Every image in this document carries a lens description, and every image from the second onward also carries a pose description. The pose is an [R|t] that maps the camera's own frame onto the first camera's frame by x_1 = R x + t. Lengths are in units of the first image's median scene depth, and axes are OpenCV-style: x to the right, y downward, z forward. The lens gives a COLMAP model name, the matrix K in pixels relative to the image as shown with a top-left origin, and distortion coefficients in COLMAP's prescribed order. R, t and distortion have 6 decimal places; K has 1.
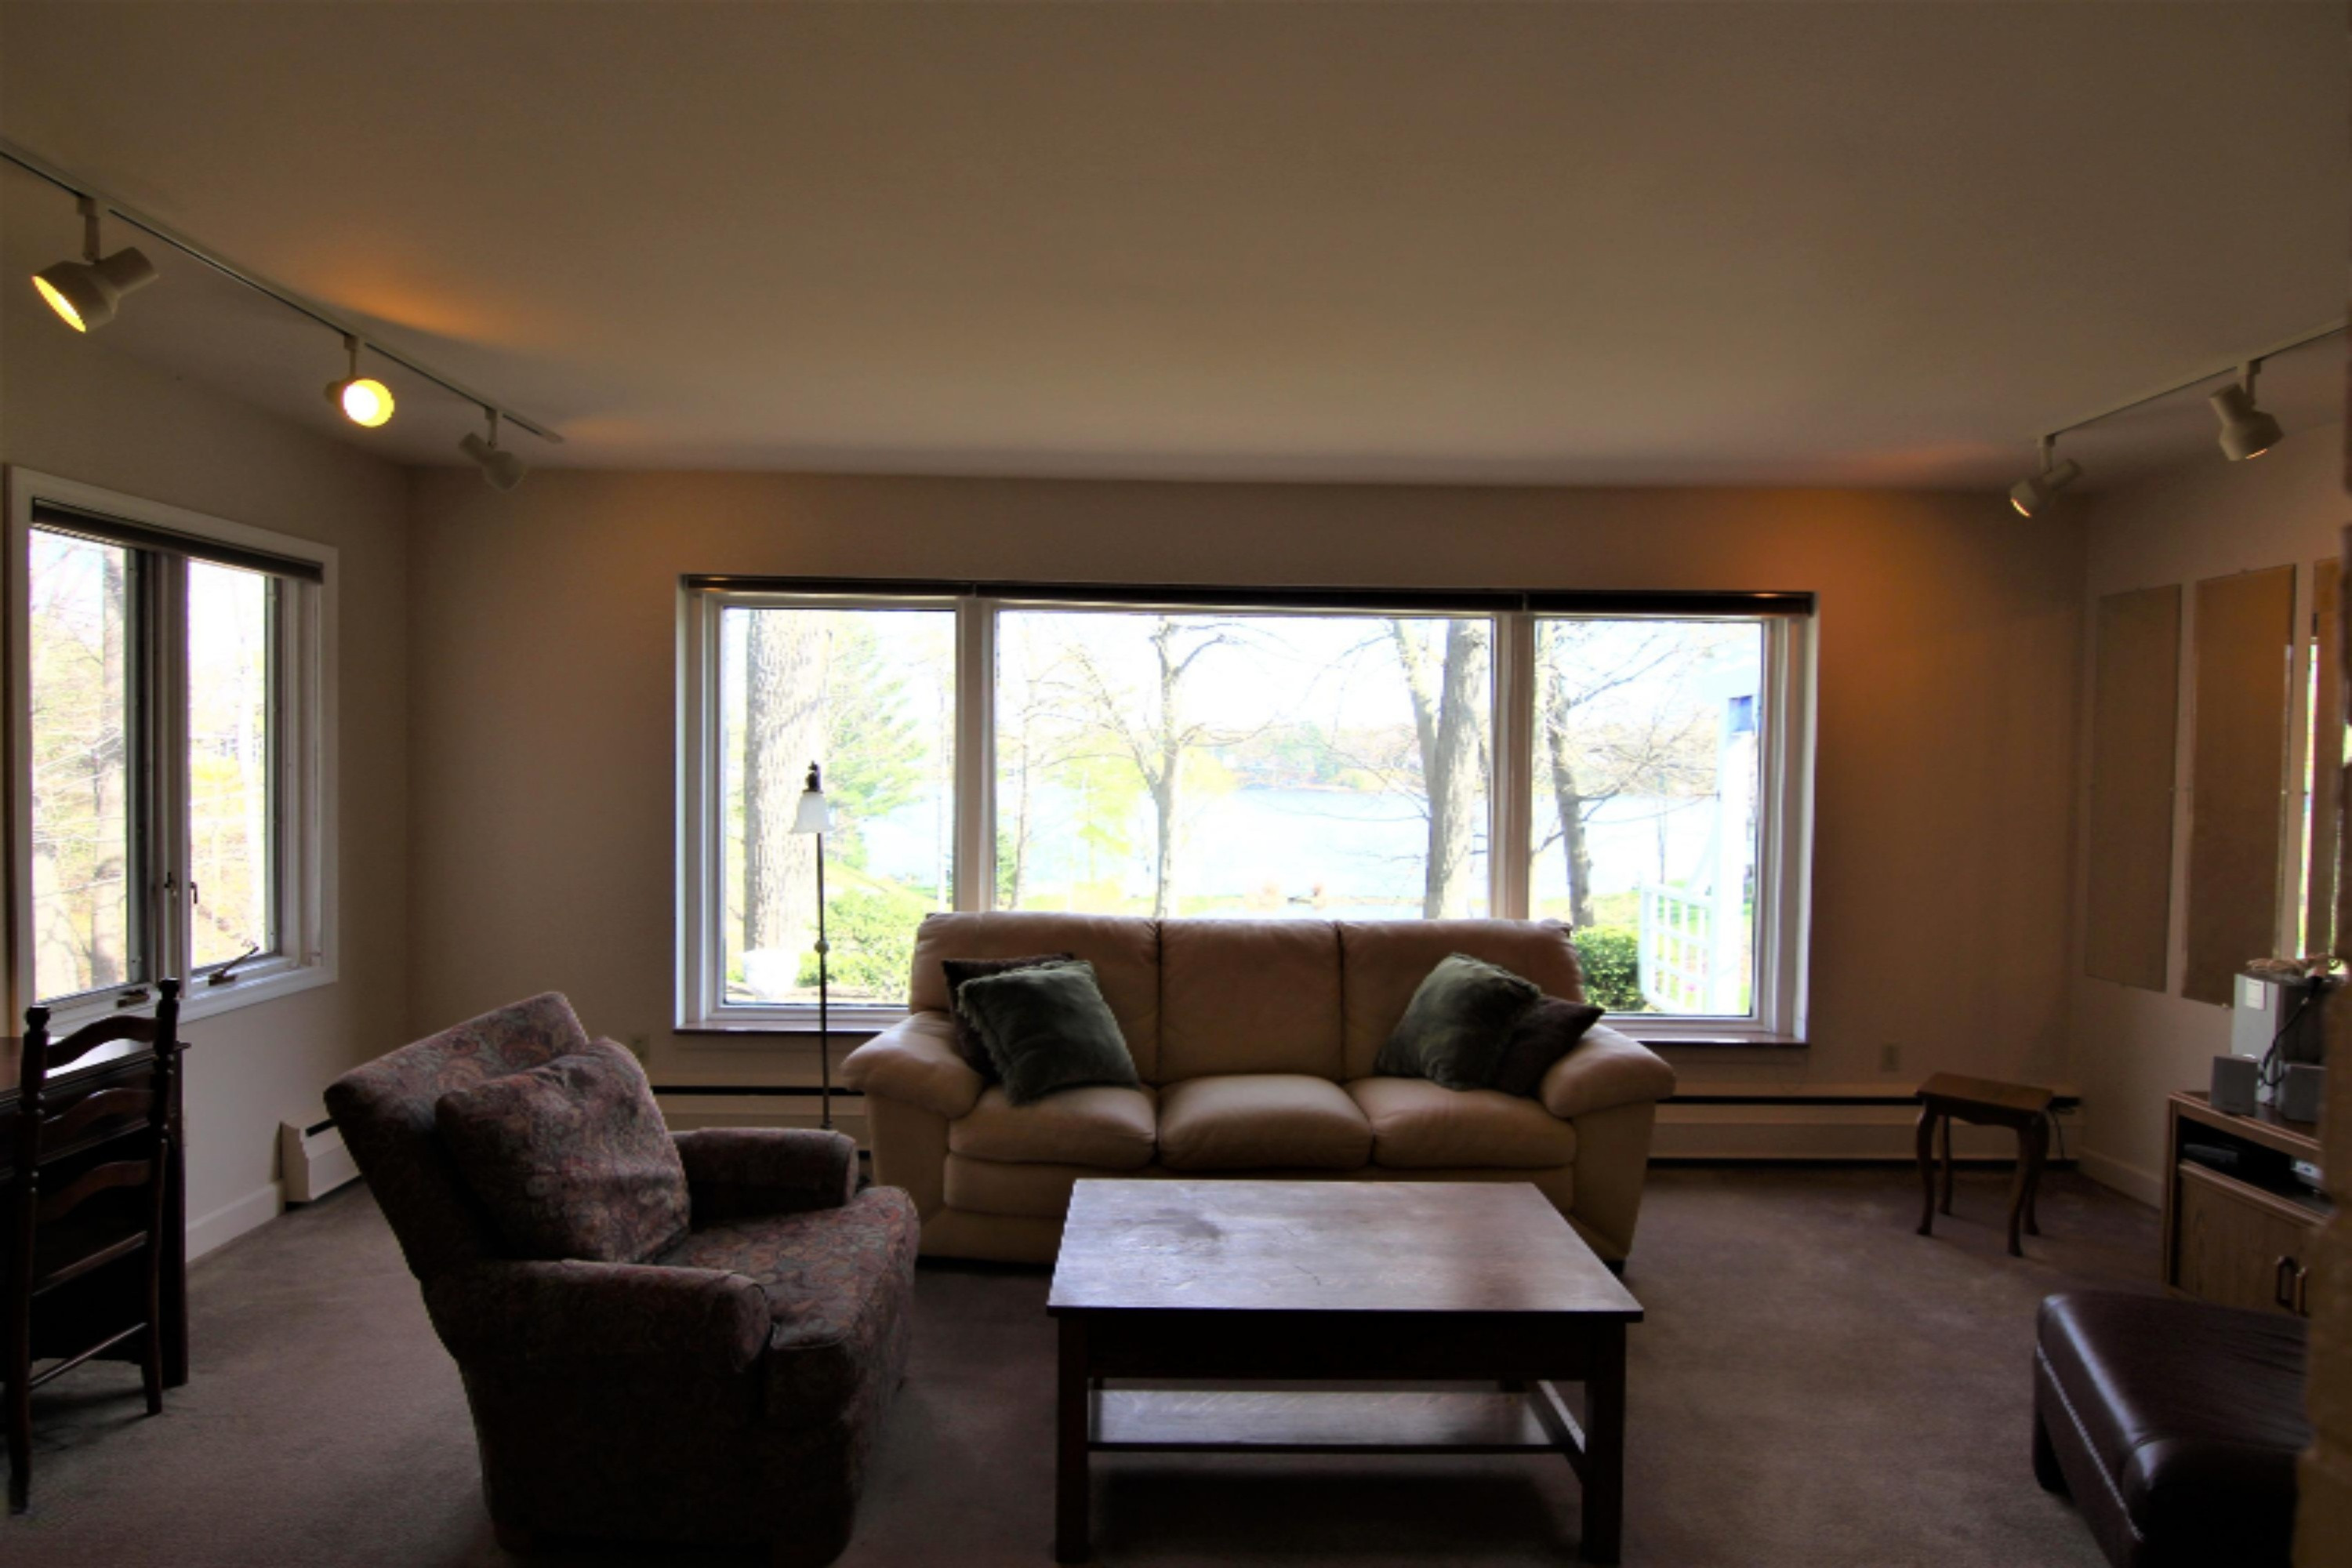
lens RADIAL K [[1200.3, 0, 1172.7], [0, 1200.3, 788.5], [0, 0, 1]] dist [-0.011294, -0.008879]
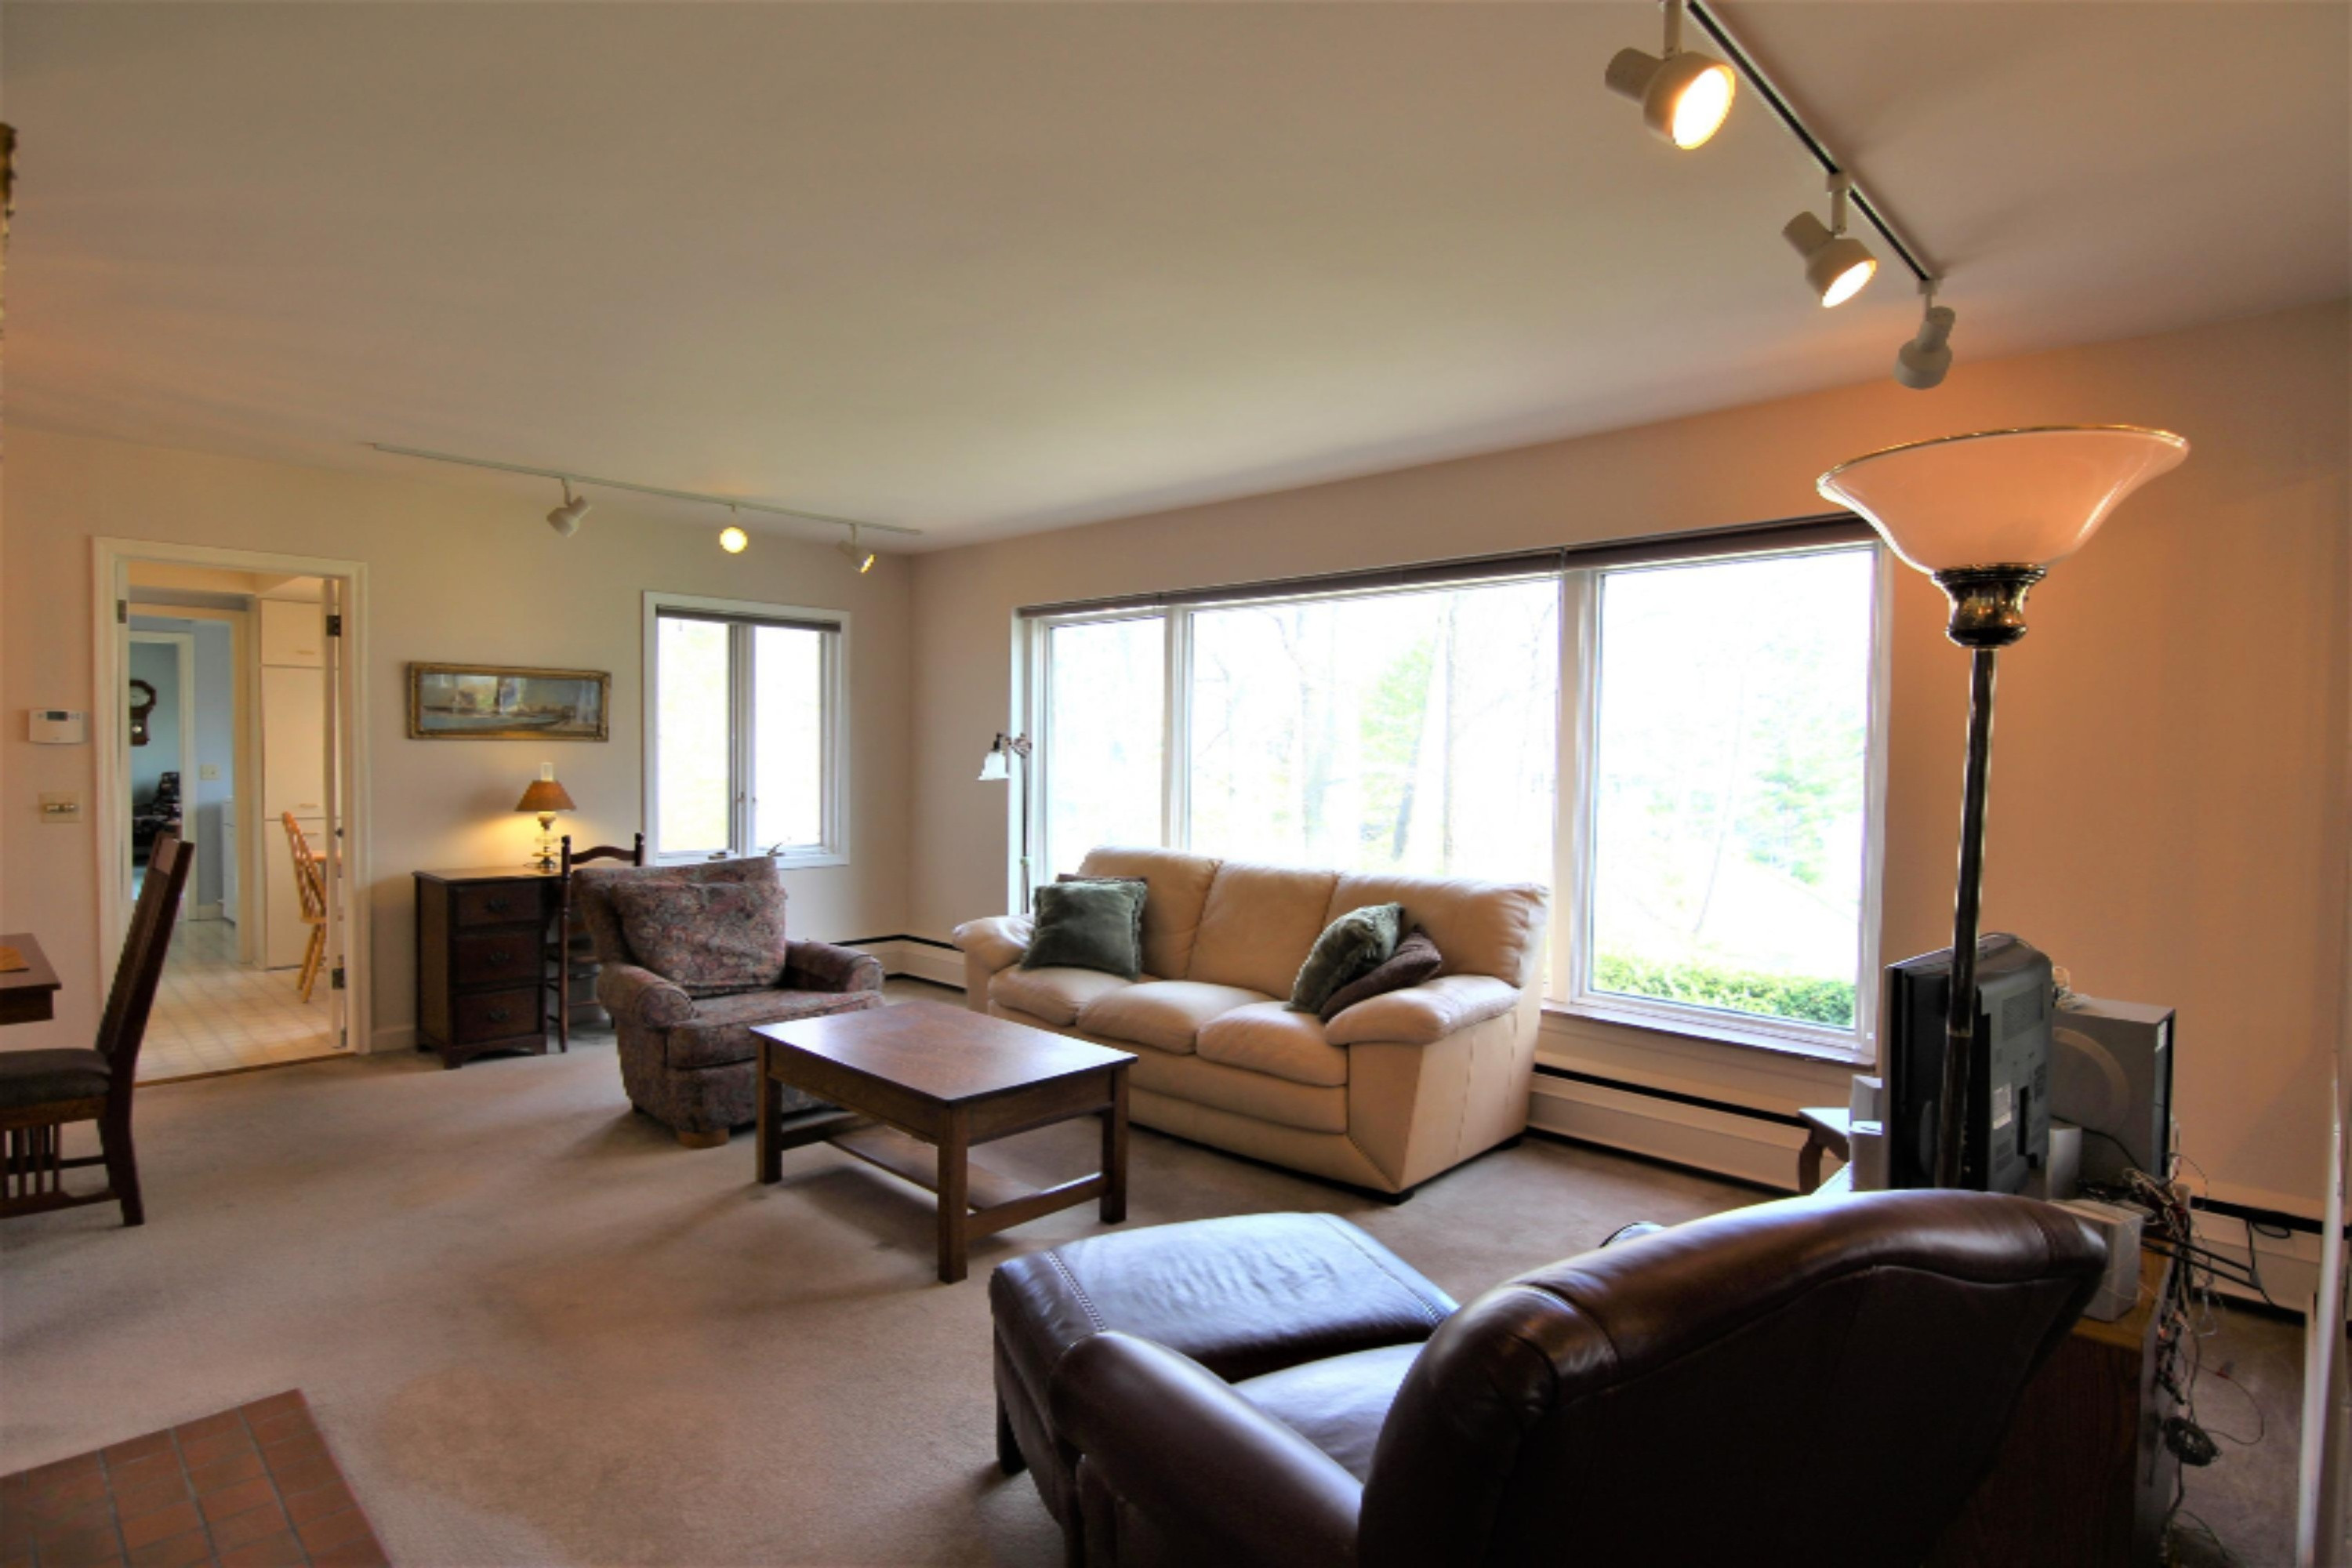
lens RADIAL K [[1200.3, 0, 1176.8], [0, 1200.3, 788.5], [0, 0, 1]] dist [-0.011294, -0.008879]
pose [[0.709124, 0.018380, -0.704844, 0.931080], [-0.020125, 0.999781, 0.005824, 0.036367], [0.704797, 0.010055, 0.709338, 0.119140]]
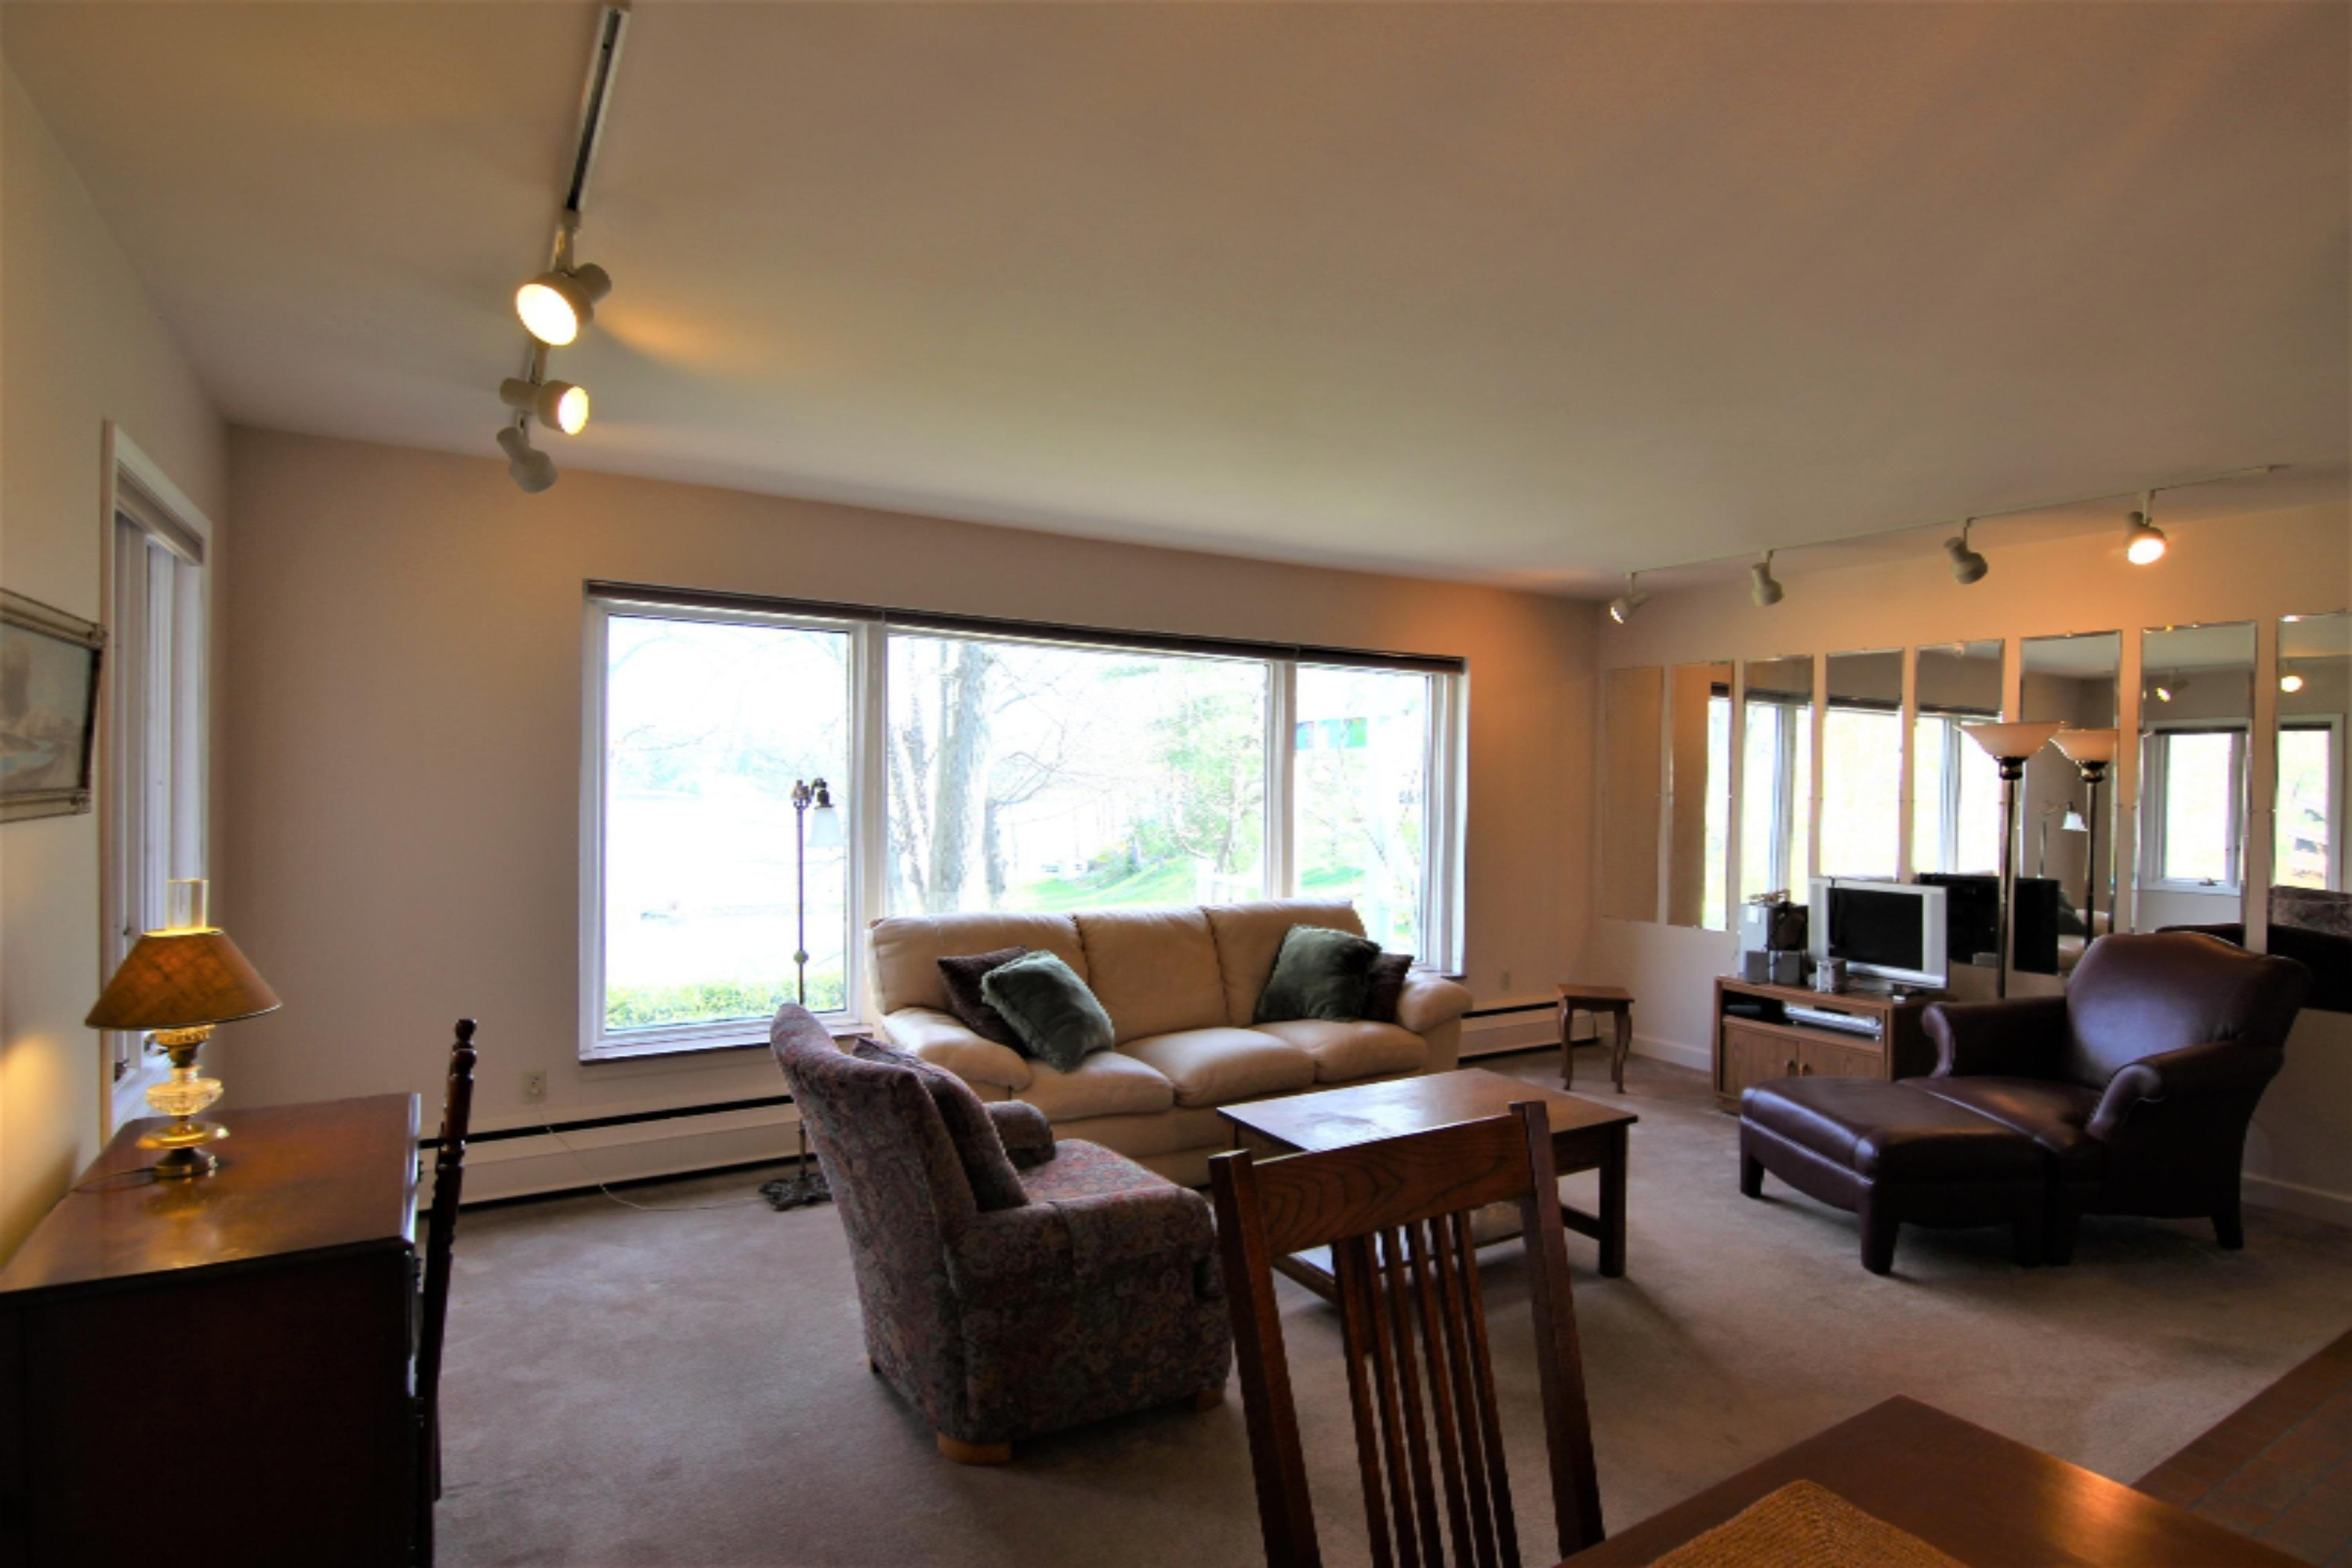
lens RADIAL K [[1200.3, 0, 1170.1], [0, 1200.3, 788.0], [0, 0, 1]] dist [-0.011294, -0.008879]
pose [[0.861525, -0.005083, 0.507690, -0.574345], [0.007215, 0.999971, -0.002231, -0.009567], [-0.507664, 0.005585, 0.861537, -0.057782]]
